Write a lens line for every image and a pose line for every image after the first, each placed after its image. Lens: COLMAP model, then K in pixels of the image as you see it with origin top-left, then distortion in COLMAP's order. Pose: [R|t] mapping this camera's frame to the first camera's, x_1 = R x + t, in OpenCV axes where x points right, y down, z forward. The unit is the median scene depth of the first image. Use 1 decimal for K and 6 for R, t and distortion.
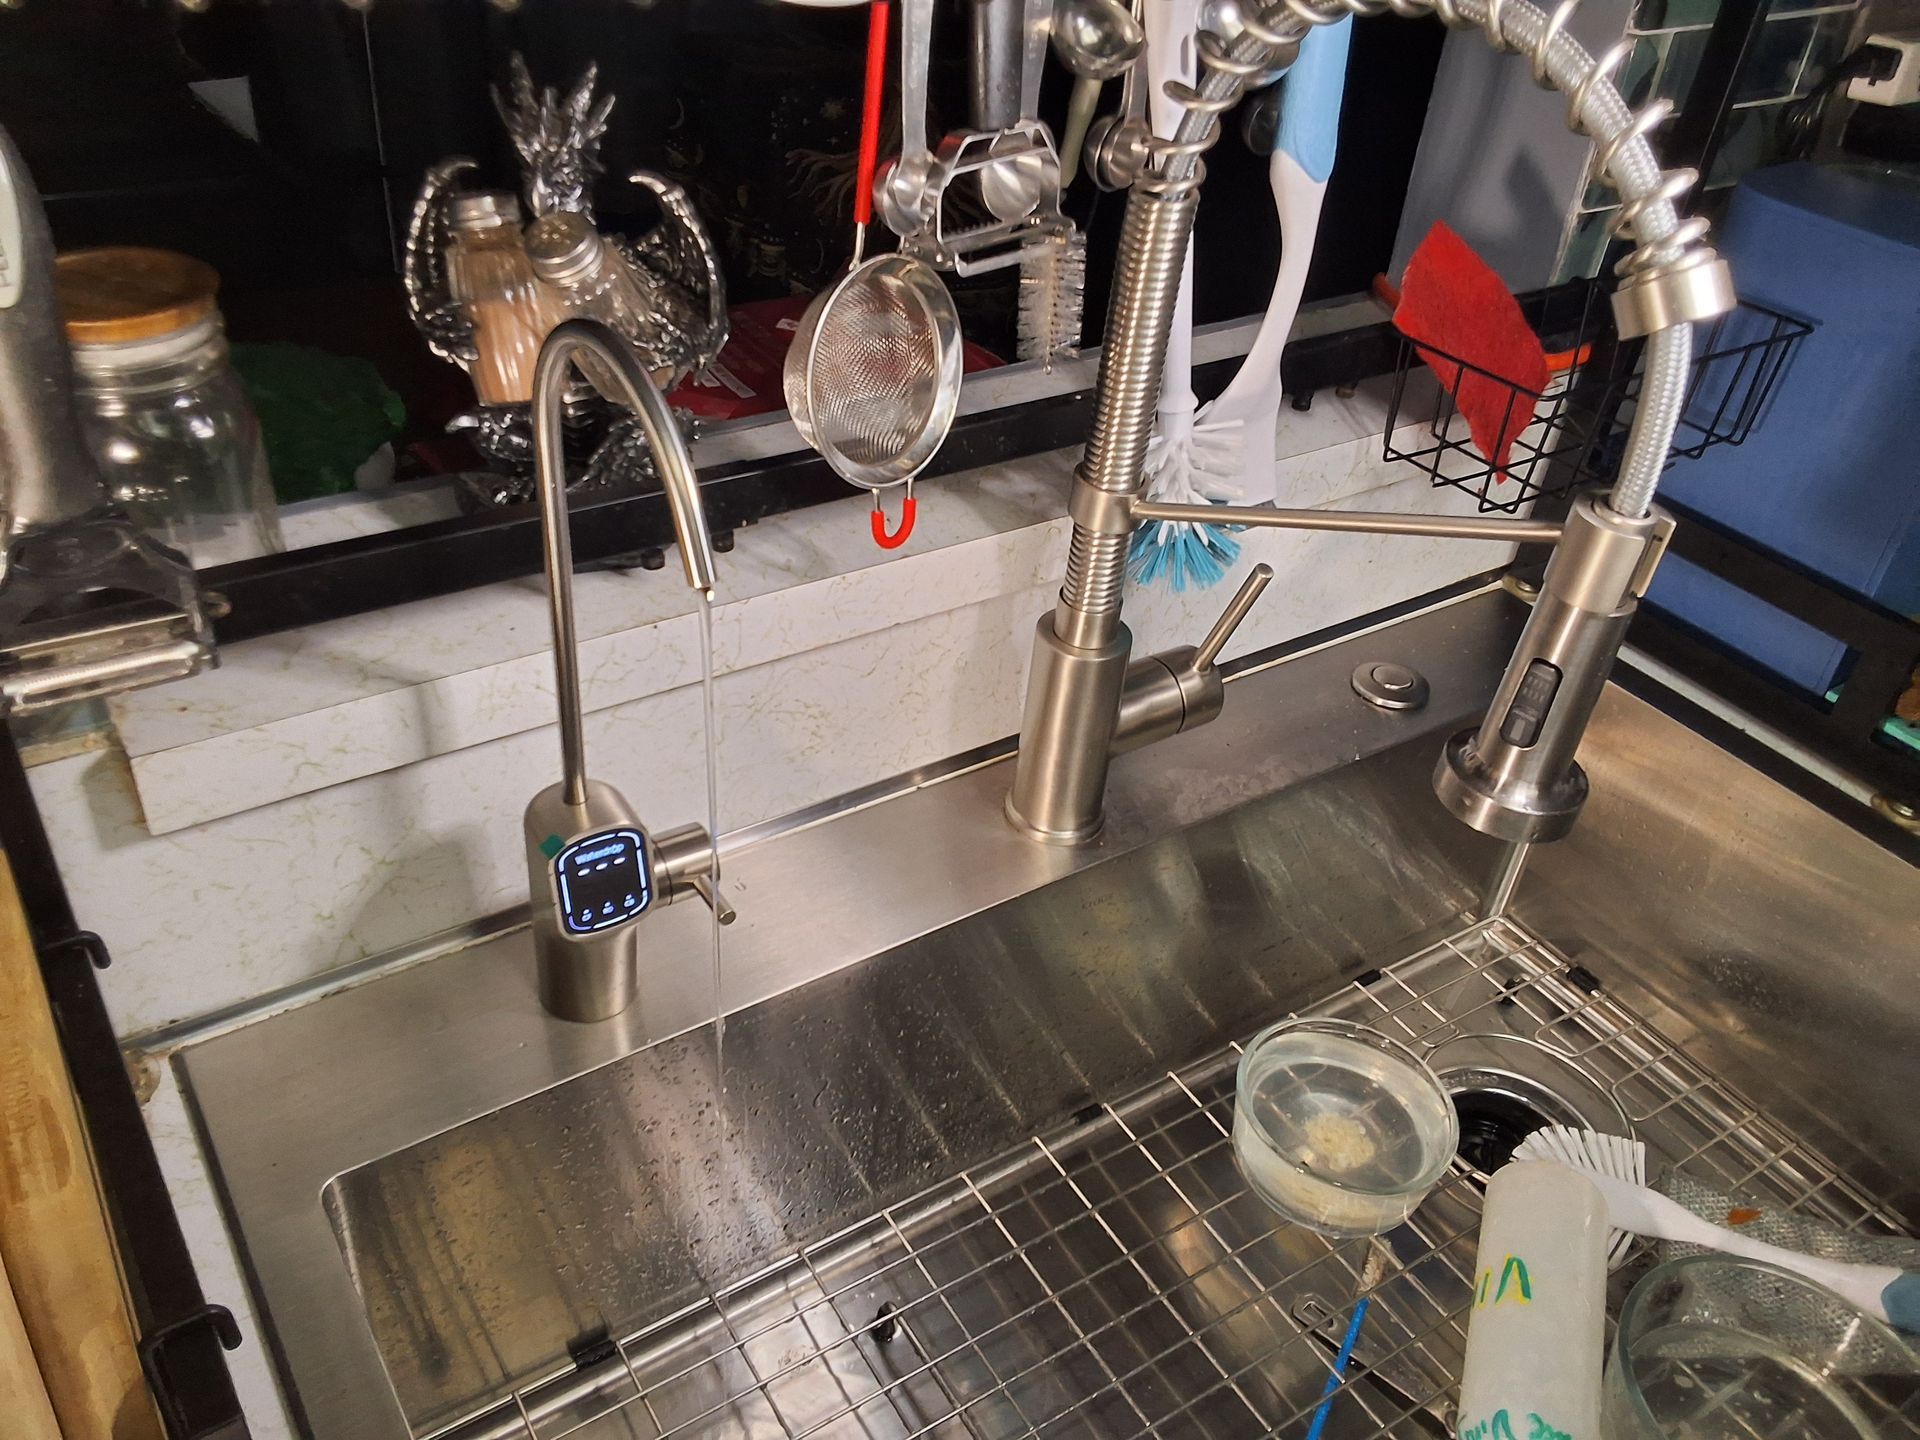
lens RADIAL K [[1521.9, 0, 955.9], [0, 1521.9, 709.0], [0, 0, 1]] dist [0.113852, -0.168454]
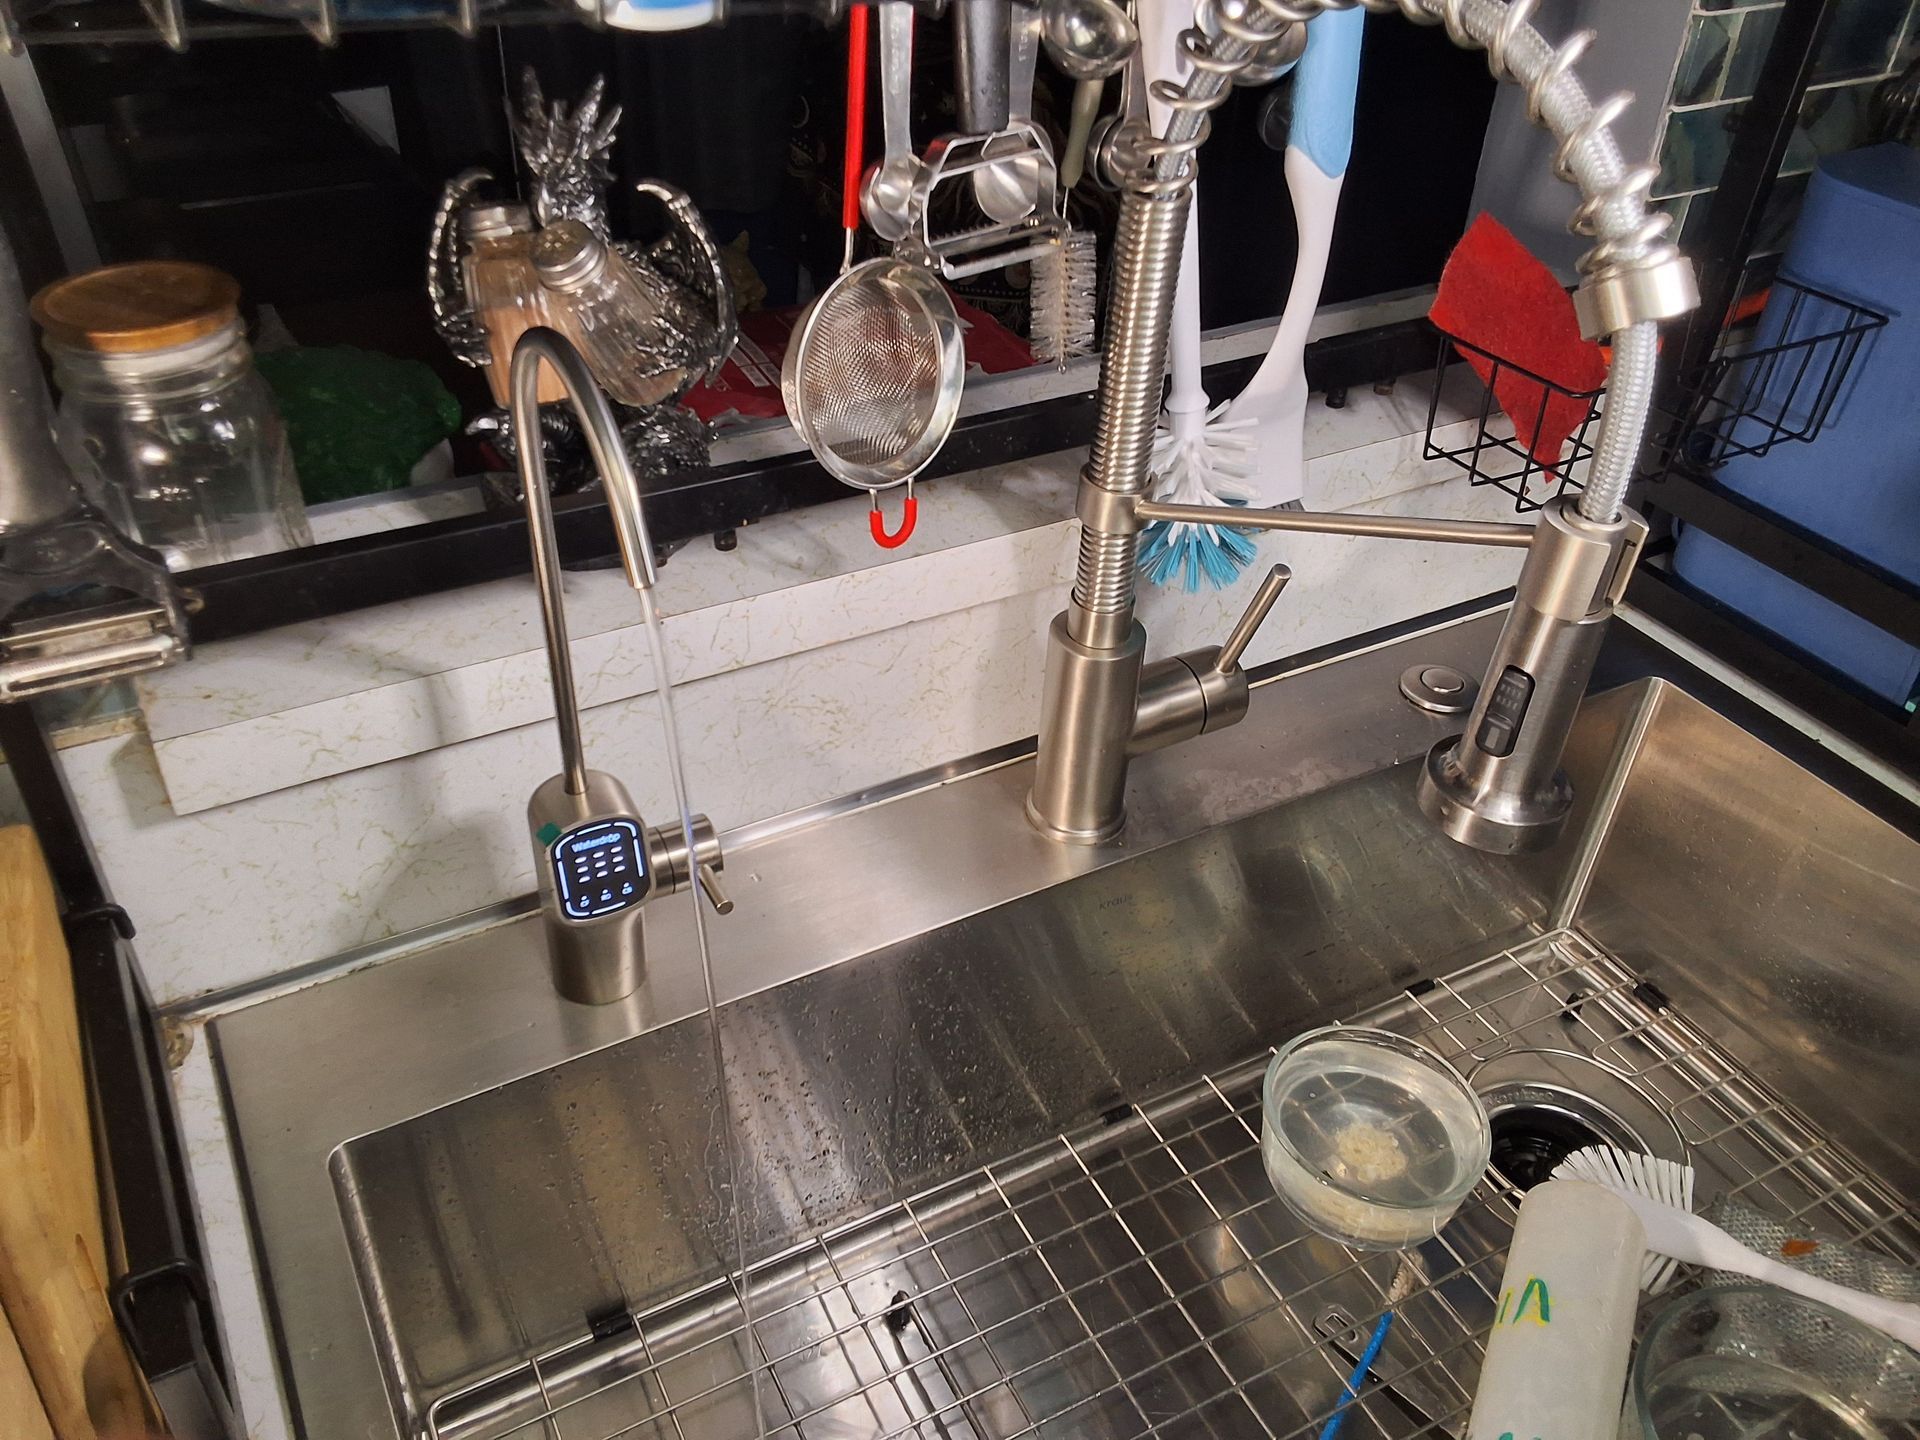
lens RADIAL K [[1521.9, 0, 955.9], [0, 1521.9, 709.0], [0, 0, 1]] dist [0.113852, -0.168454]
pose [[0.995189, 0.015797, -0.096692, 0.100250], [-0.015317, 0.999866, 0.005710, -0.004801], [0.096770, -0.004202, 0.995298, -0.004274]]
